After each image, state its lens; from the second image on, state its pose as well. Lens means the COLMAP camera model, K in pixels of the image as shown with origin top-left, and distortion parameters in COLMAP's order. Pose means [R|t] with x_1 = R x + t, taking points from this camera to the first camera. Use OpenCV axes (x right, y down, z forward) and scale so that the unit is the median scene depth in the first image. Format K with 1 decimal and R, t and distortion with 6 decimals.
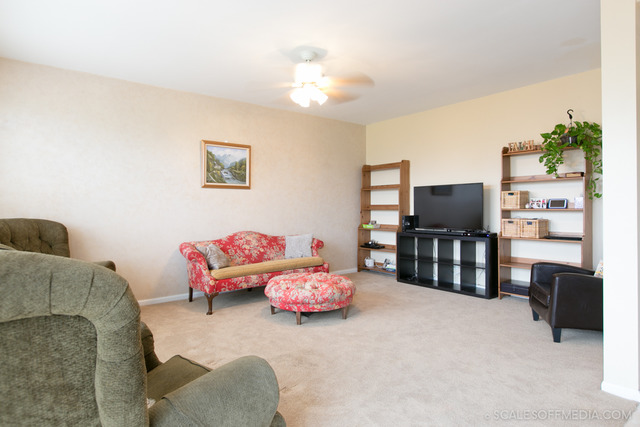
lens RADIAL K [[388.4, 0, 319.3], [0, 388.4, 211.8], [0, 0, 1]] dist [-0.002925, 0.001543]
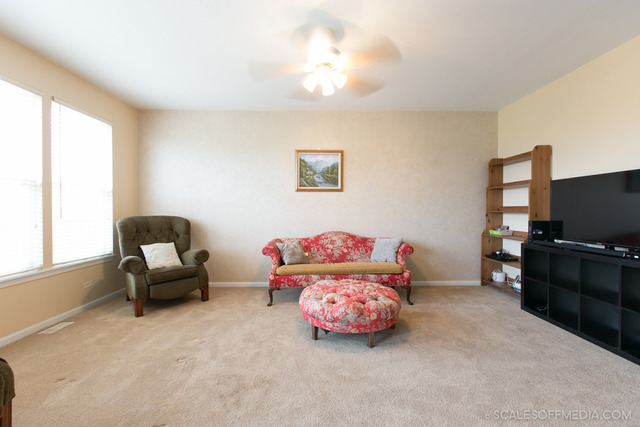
lens RADIAL K [[292.1, 0, 320.3], [0, 292.1, 211.0], [0, 0, 1]] dist [0.002667, 0.001339]
pose [[0.782731, 0.007685, -0.622312, 0.277043], [-0.011168, 0.999936, -0.001699, -0.003773], [0.622260, 0.008279, 0.782767, 0.352775]]
